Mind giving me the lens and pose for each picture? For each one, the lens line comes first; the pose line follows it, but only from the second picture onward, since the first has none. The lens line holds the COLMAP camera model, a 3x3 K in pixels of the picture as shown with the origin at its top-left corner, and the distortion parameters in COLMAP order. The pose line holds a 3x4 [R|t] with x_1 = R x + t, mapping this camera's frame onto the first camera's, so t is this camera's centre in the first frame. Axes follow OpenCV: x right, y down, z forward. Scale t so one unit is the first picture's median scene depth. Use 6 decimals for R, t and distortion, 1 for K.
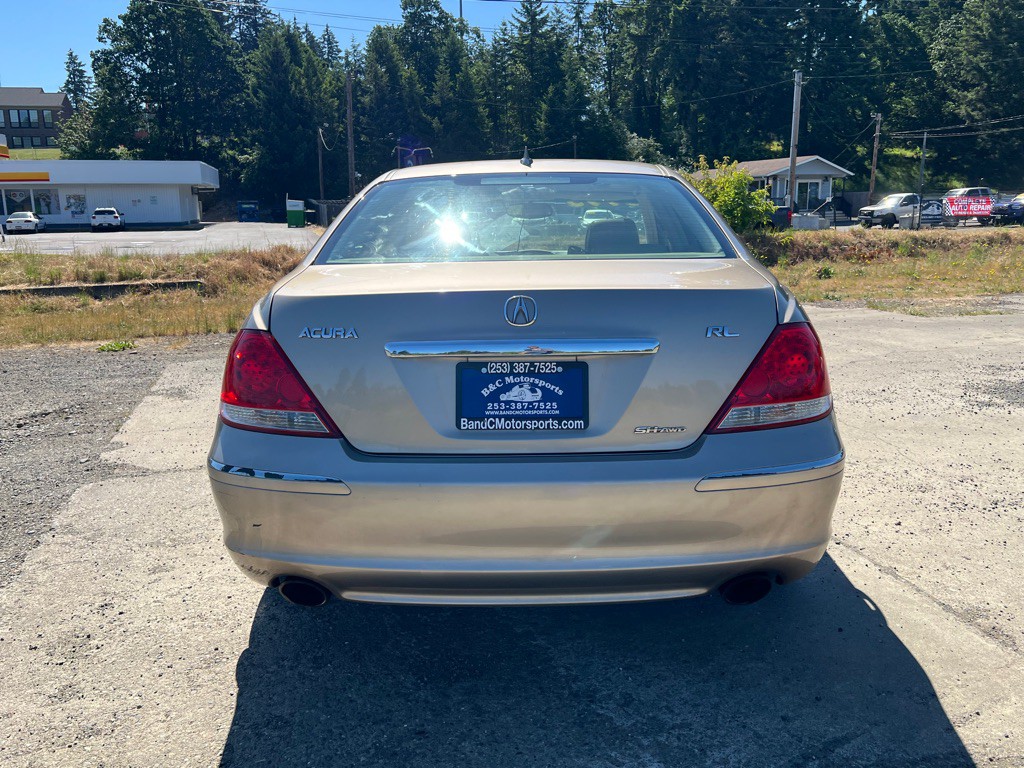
lens RADIAL K [[855.2, 0, 523.9], [0, 855.2, 381.2], [0, 0, 1]] dist [0.048942, -0.057806]
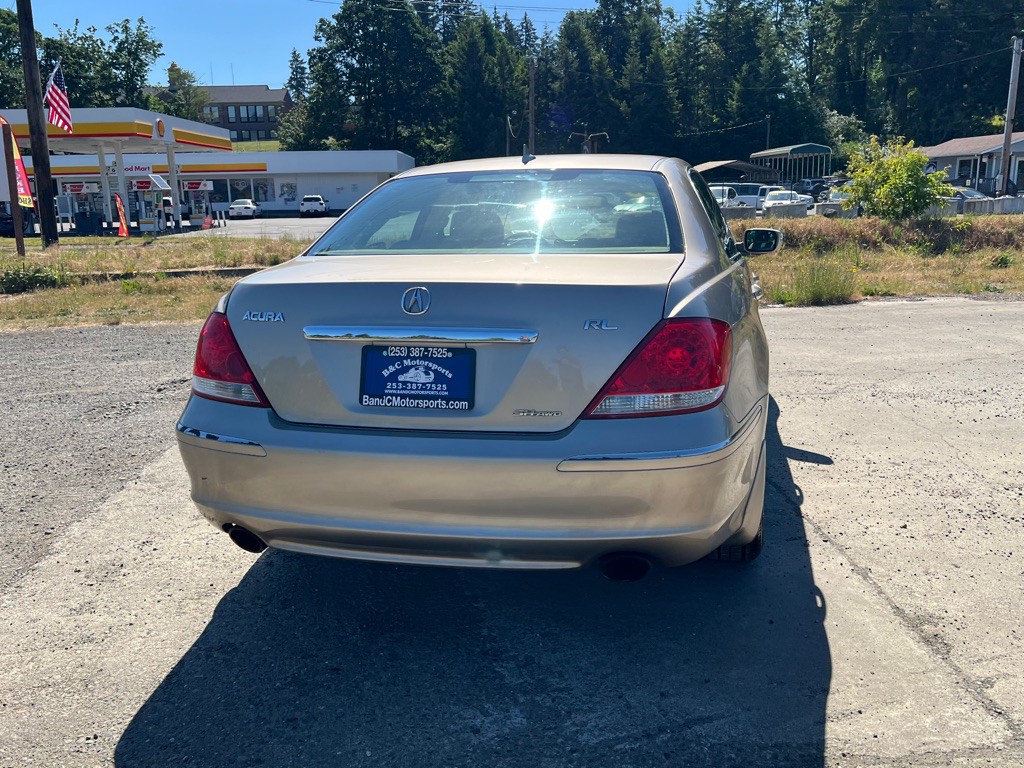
lens RADIAL K [[855.2, 0, 524.9], [0, 855.2, 377.9], [0, 0, 1]] dist [0.048942, -0.057806]
pose [[0.976734, 0.038433, -0.210984, 0.207412], [-0.035418, 0.999209, 0.018055, -0.003998], [0.211511, -0.010162, 0.977323, -0.033715]]
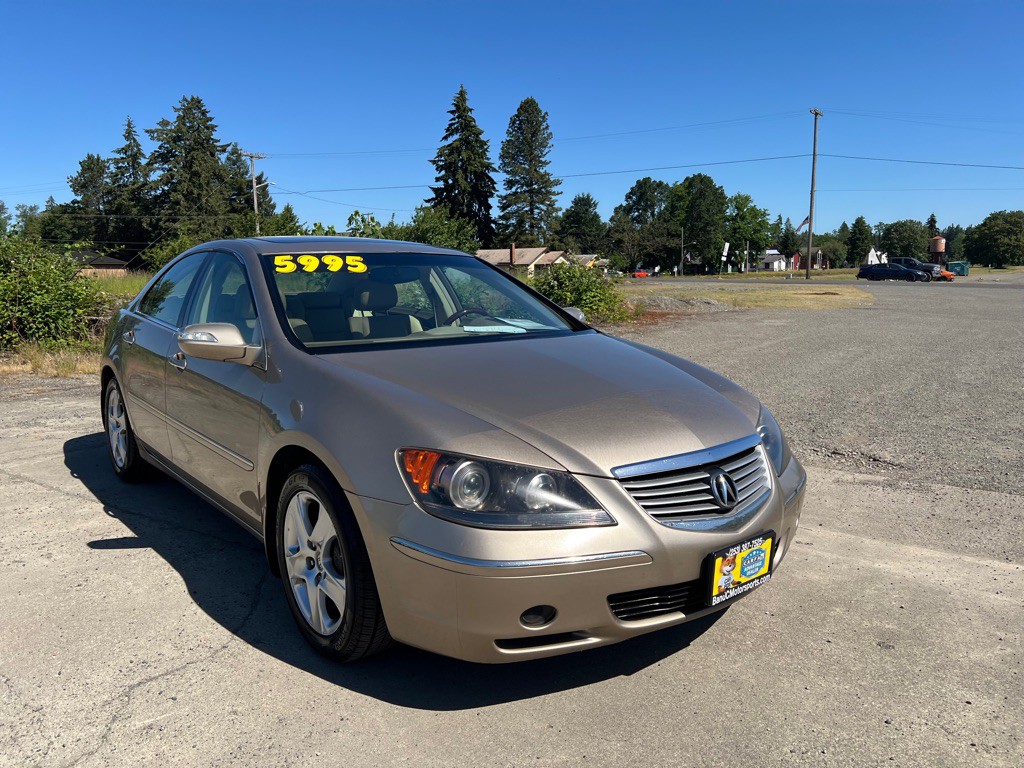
lens RADIAL K [[766.6, 0, 520.5], [0, 766.6, 383.4], [0, 0, 1]] dist [0.051377, -0.059280]
pose [[-0.765044, 0.115452, -0.633545, 0.557109], [-0.107740, 0.946985, 0.302673, -0.454784], [0.634902, 0.299816, -0.712046, 2.198494]]
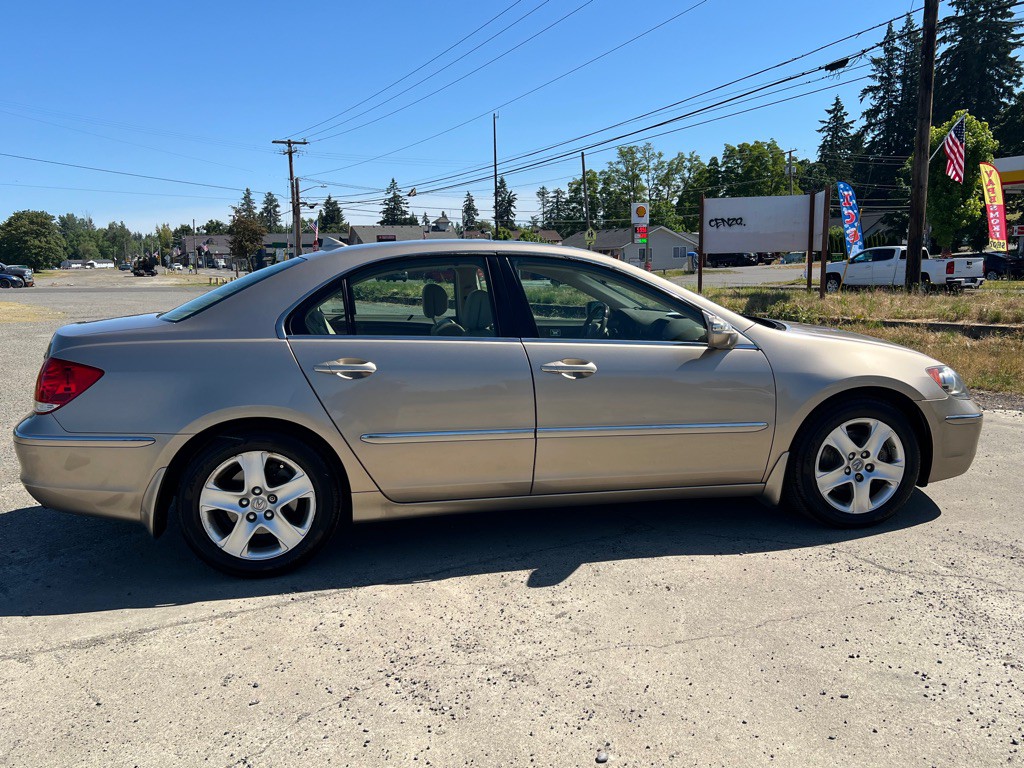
lens RADIAL K [[855.2, 0, 519.1], [0, 855.2, 389.1], [0, 0, 1]] dist [0.048942, -0.057806]
pose [[0.202513, 0.157634, -0.966509, 1.287228], [-0.176371, 0.976692, 0.122340, -0.225987], [0.963266, 0.145688, 0.225595, 0.898818]]
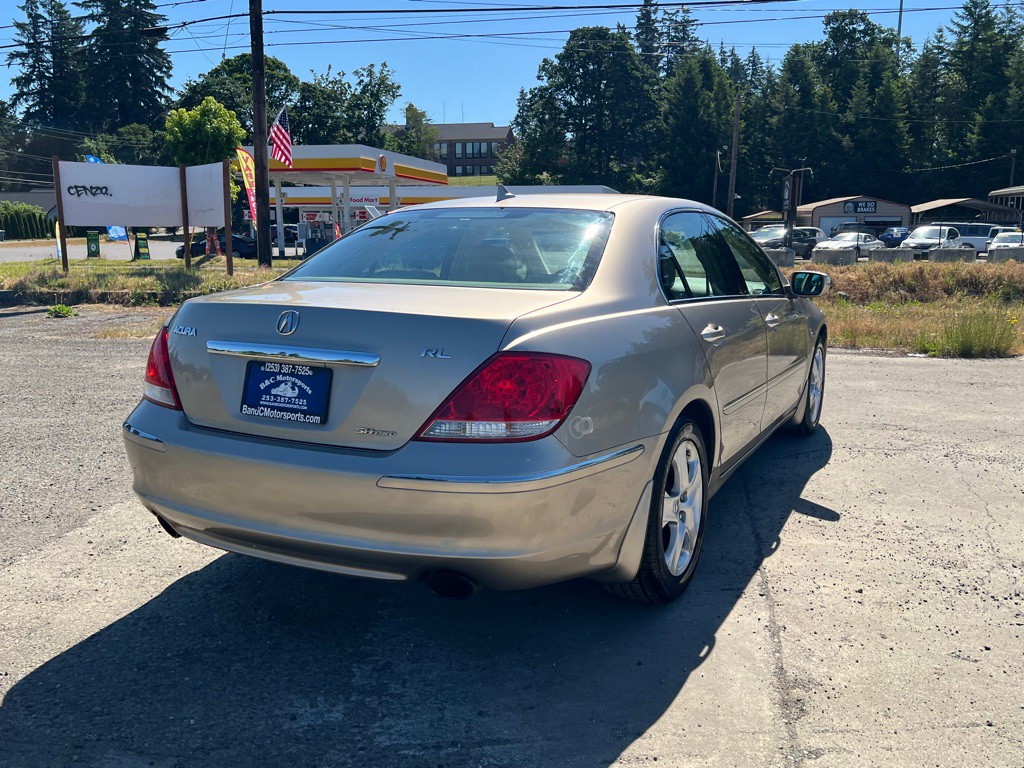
lens RADIAL K [[855.2, 0, 525.7], [0, 855.2, 386.0], [0, 0, 1]] dist [0.048942, -0.057806]
pose [[0.896092, 0.093505, -0.433908, 0.473026], [-0.101271, 0.994845, 0.005243, -0.018310], [0.432161, 0.039244, 0.900942, 0.018955]]
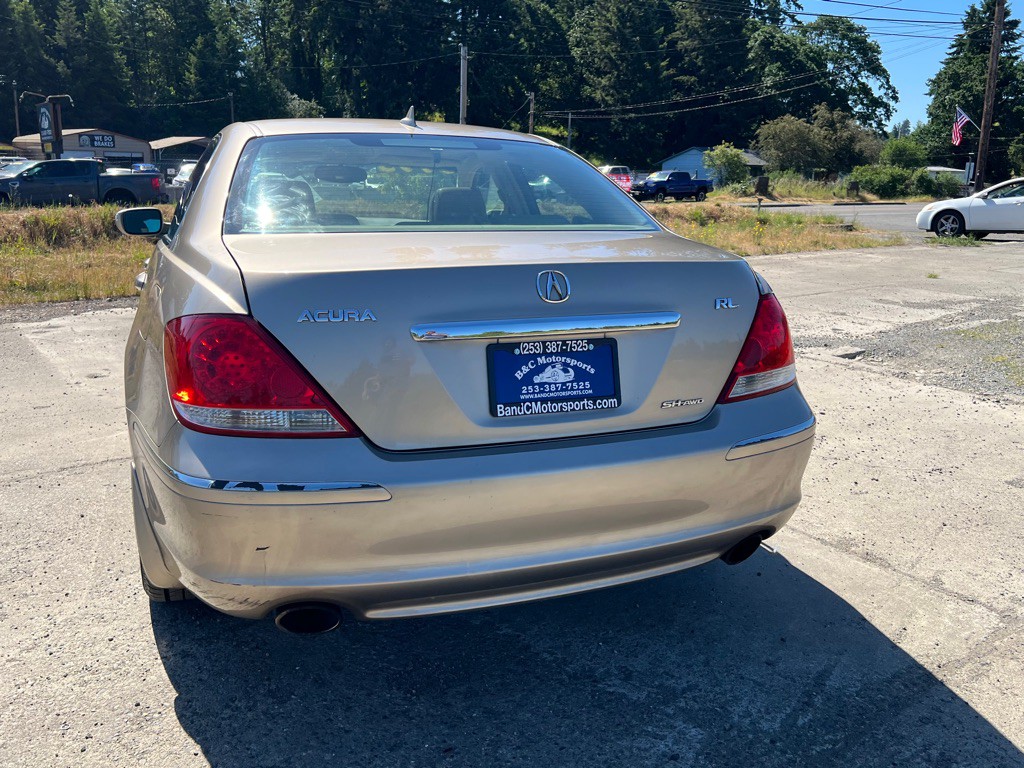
lens RADIAL K [[855.2, 0, 523.6], [0, 855.2, 376.0], [0, 0, 1]] dist [0.048942, -0.057806]
pose [[0.927730, -0.055104, 0.369161, -0.214573], [0.043741, 0.998278, 0.039088, -0.012353], [-0.370679, -0.020116, 0.928543, 0.075843]]
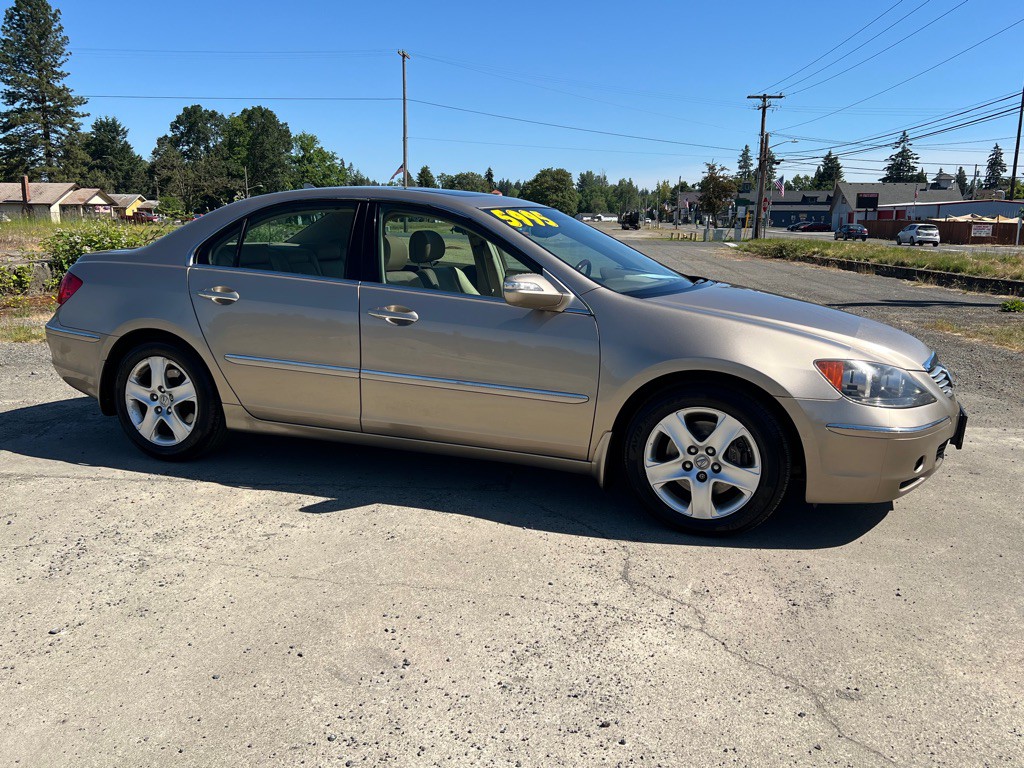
lens RADIAL K [[855.2, 0, 520.3], [0, 855.2, 383.5], [0, 0, 1]] dist [0.048942, -0.057806]
pose [[-0.341540, 0.187491, -0.920977, 1.231613], [-0.193818, 0.944788, 0.264215, -0.369641], [0.919666, 0.268742, -0.286344, 1.686926]]
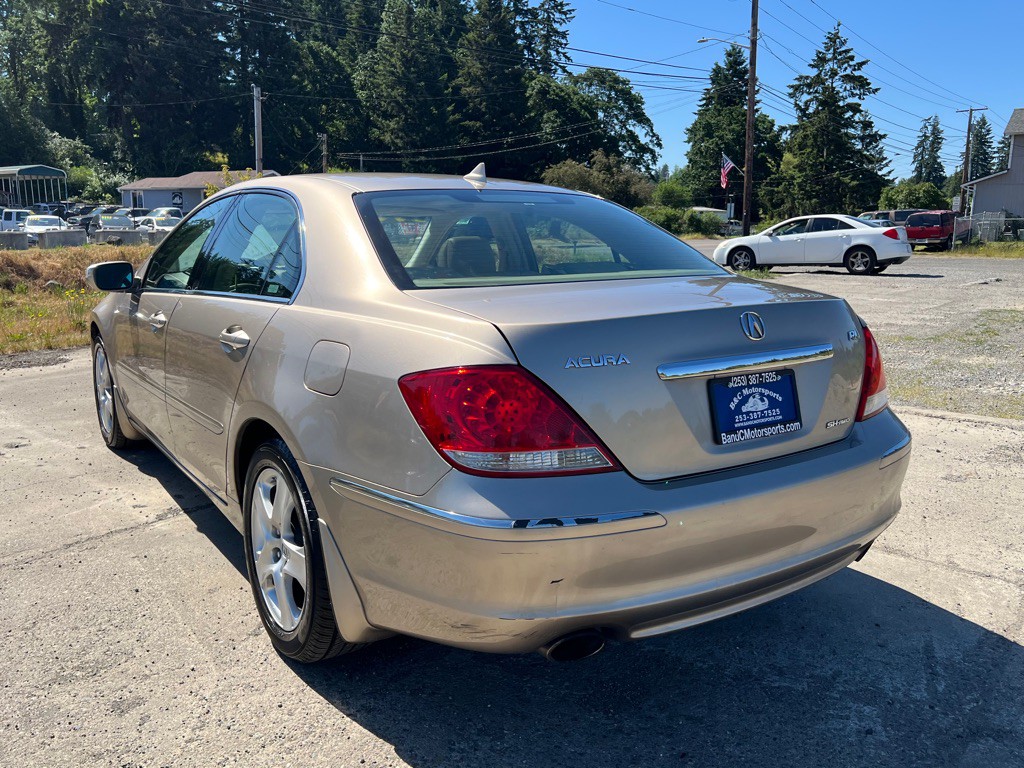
lens RADIAL K [[855.2, 0, 521.1], [0, 855.2, 377.2], [0, 0, 1]] dist [0.048942, -0.057806]
pose [[0.812425, -0.084950, 0.576844, -0.479127], [0.095708, 0.995340, 0.011786, -0.032966], [-0.575157, 0.045633, 0.816770, 0.163111]]
